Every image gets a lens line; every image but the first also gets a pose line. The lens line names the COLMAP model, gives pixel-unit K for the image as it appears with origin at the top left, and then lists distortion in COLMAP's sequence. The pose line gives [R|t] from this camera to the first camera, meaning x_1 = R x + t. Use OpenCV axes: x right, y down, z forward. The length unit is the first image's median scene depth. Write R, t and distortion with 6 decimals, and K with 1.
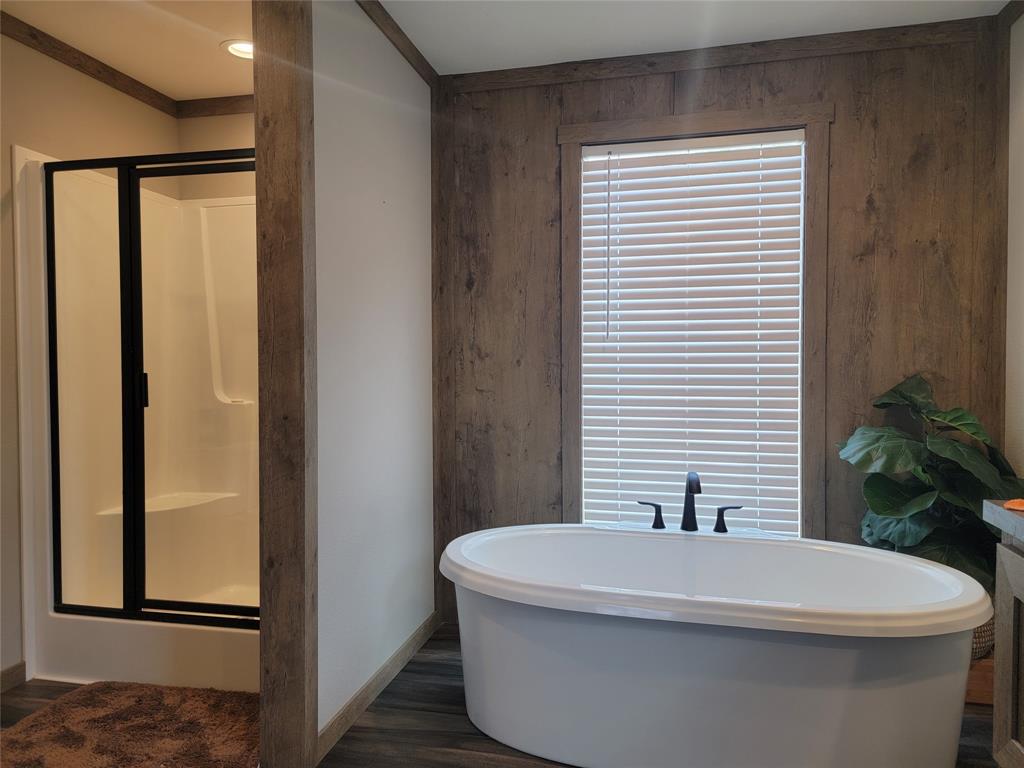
lens RADIAL K [[703.0, 0, 512.0], [0, 703.0, 384.0], [0, 0, 1]] dist [0.113024, -0.105161]
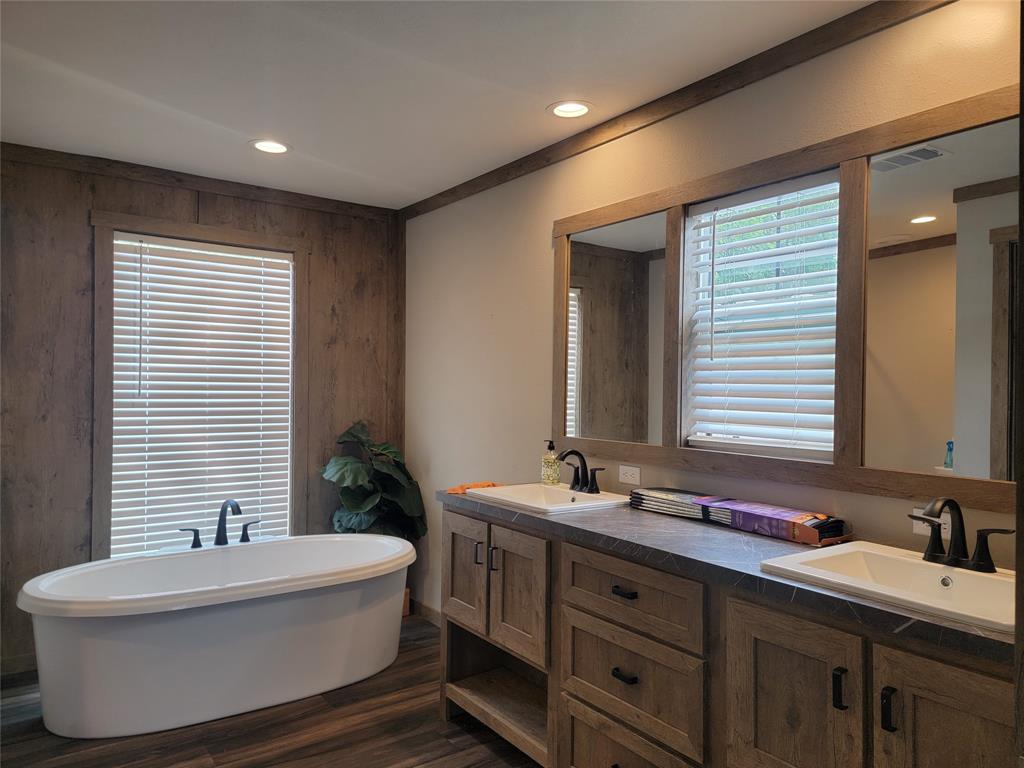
lens RADIAL K [[715.5, 0, 512.0], [0, 715.5, 384.0], [0, 0, 1]] dist [0.096220, -0.083182]
pose [[0.660383, 0.011435, 0.750842, -0.401479], [0.008422, 0.999708, -0.022633, -0.056373], [-0.750882, 0.021270, 0.660094, -0.295308]]
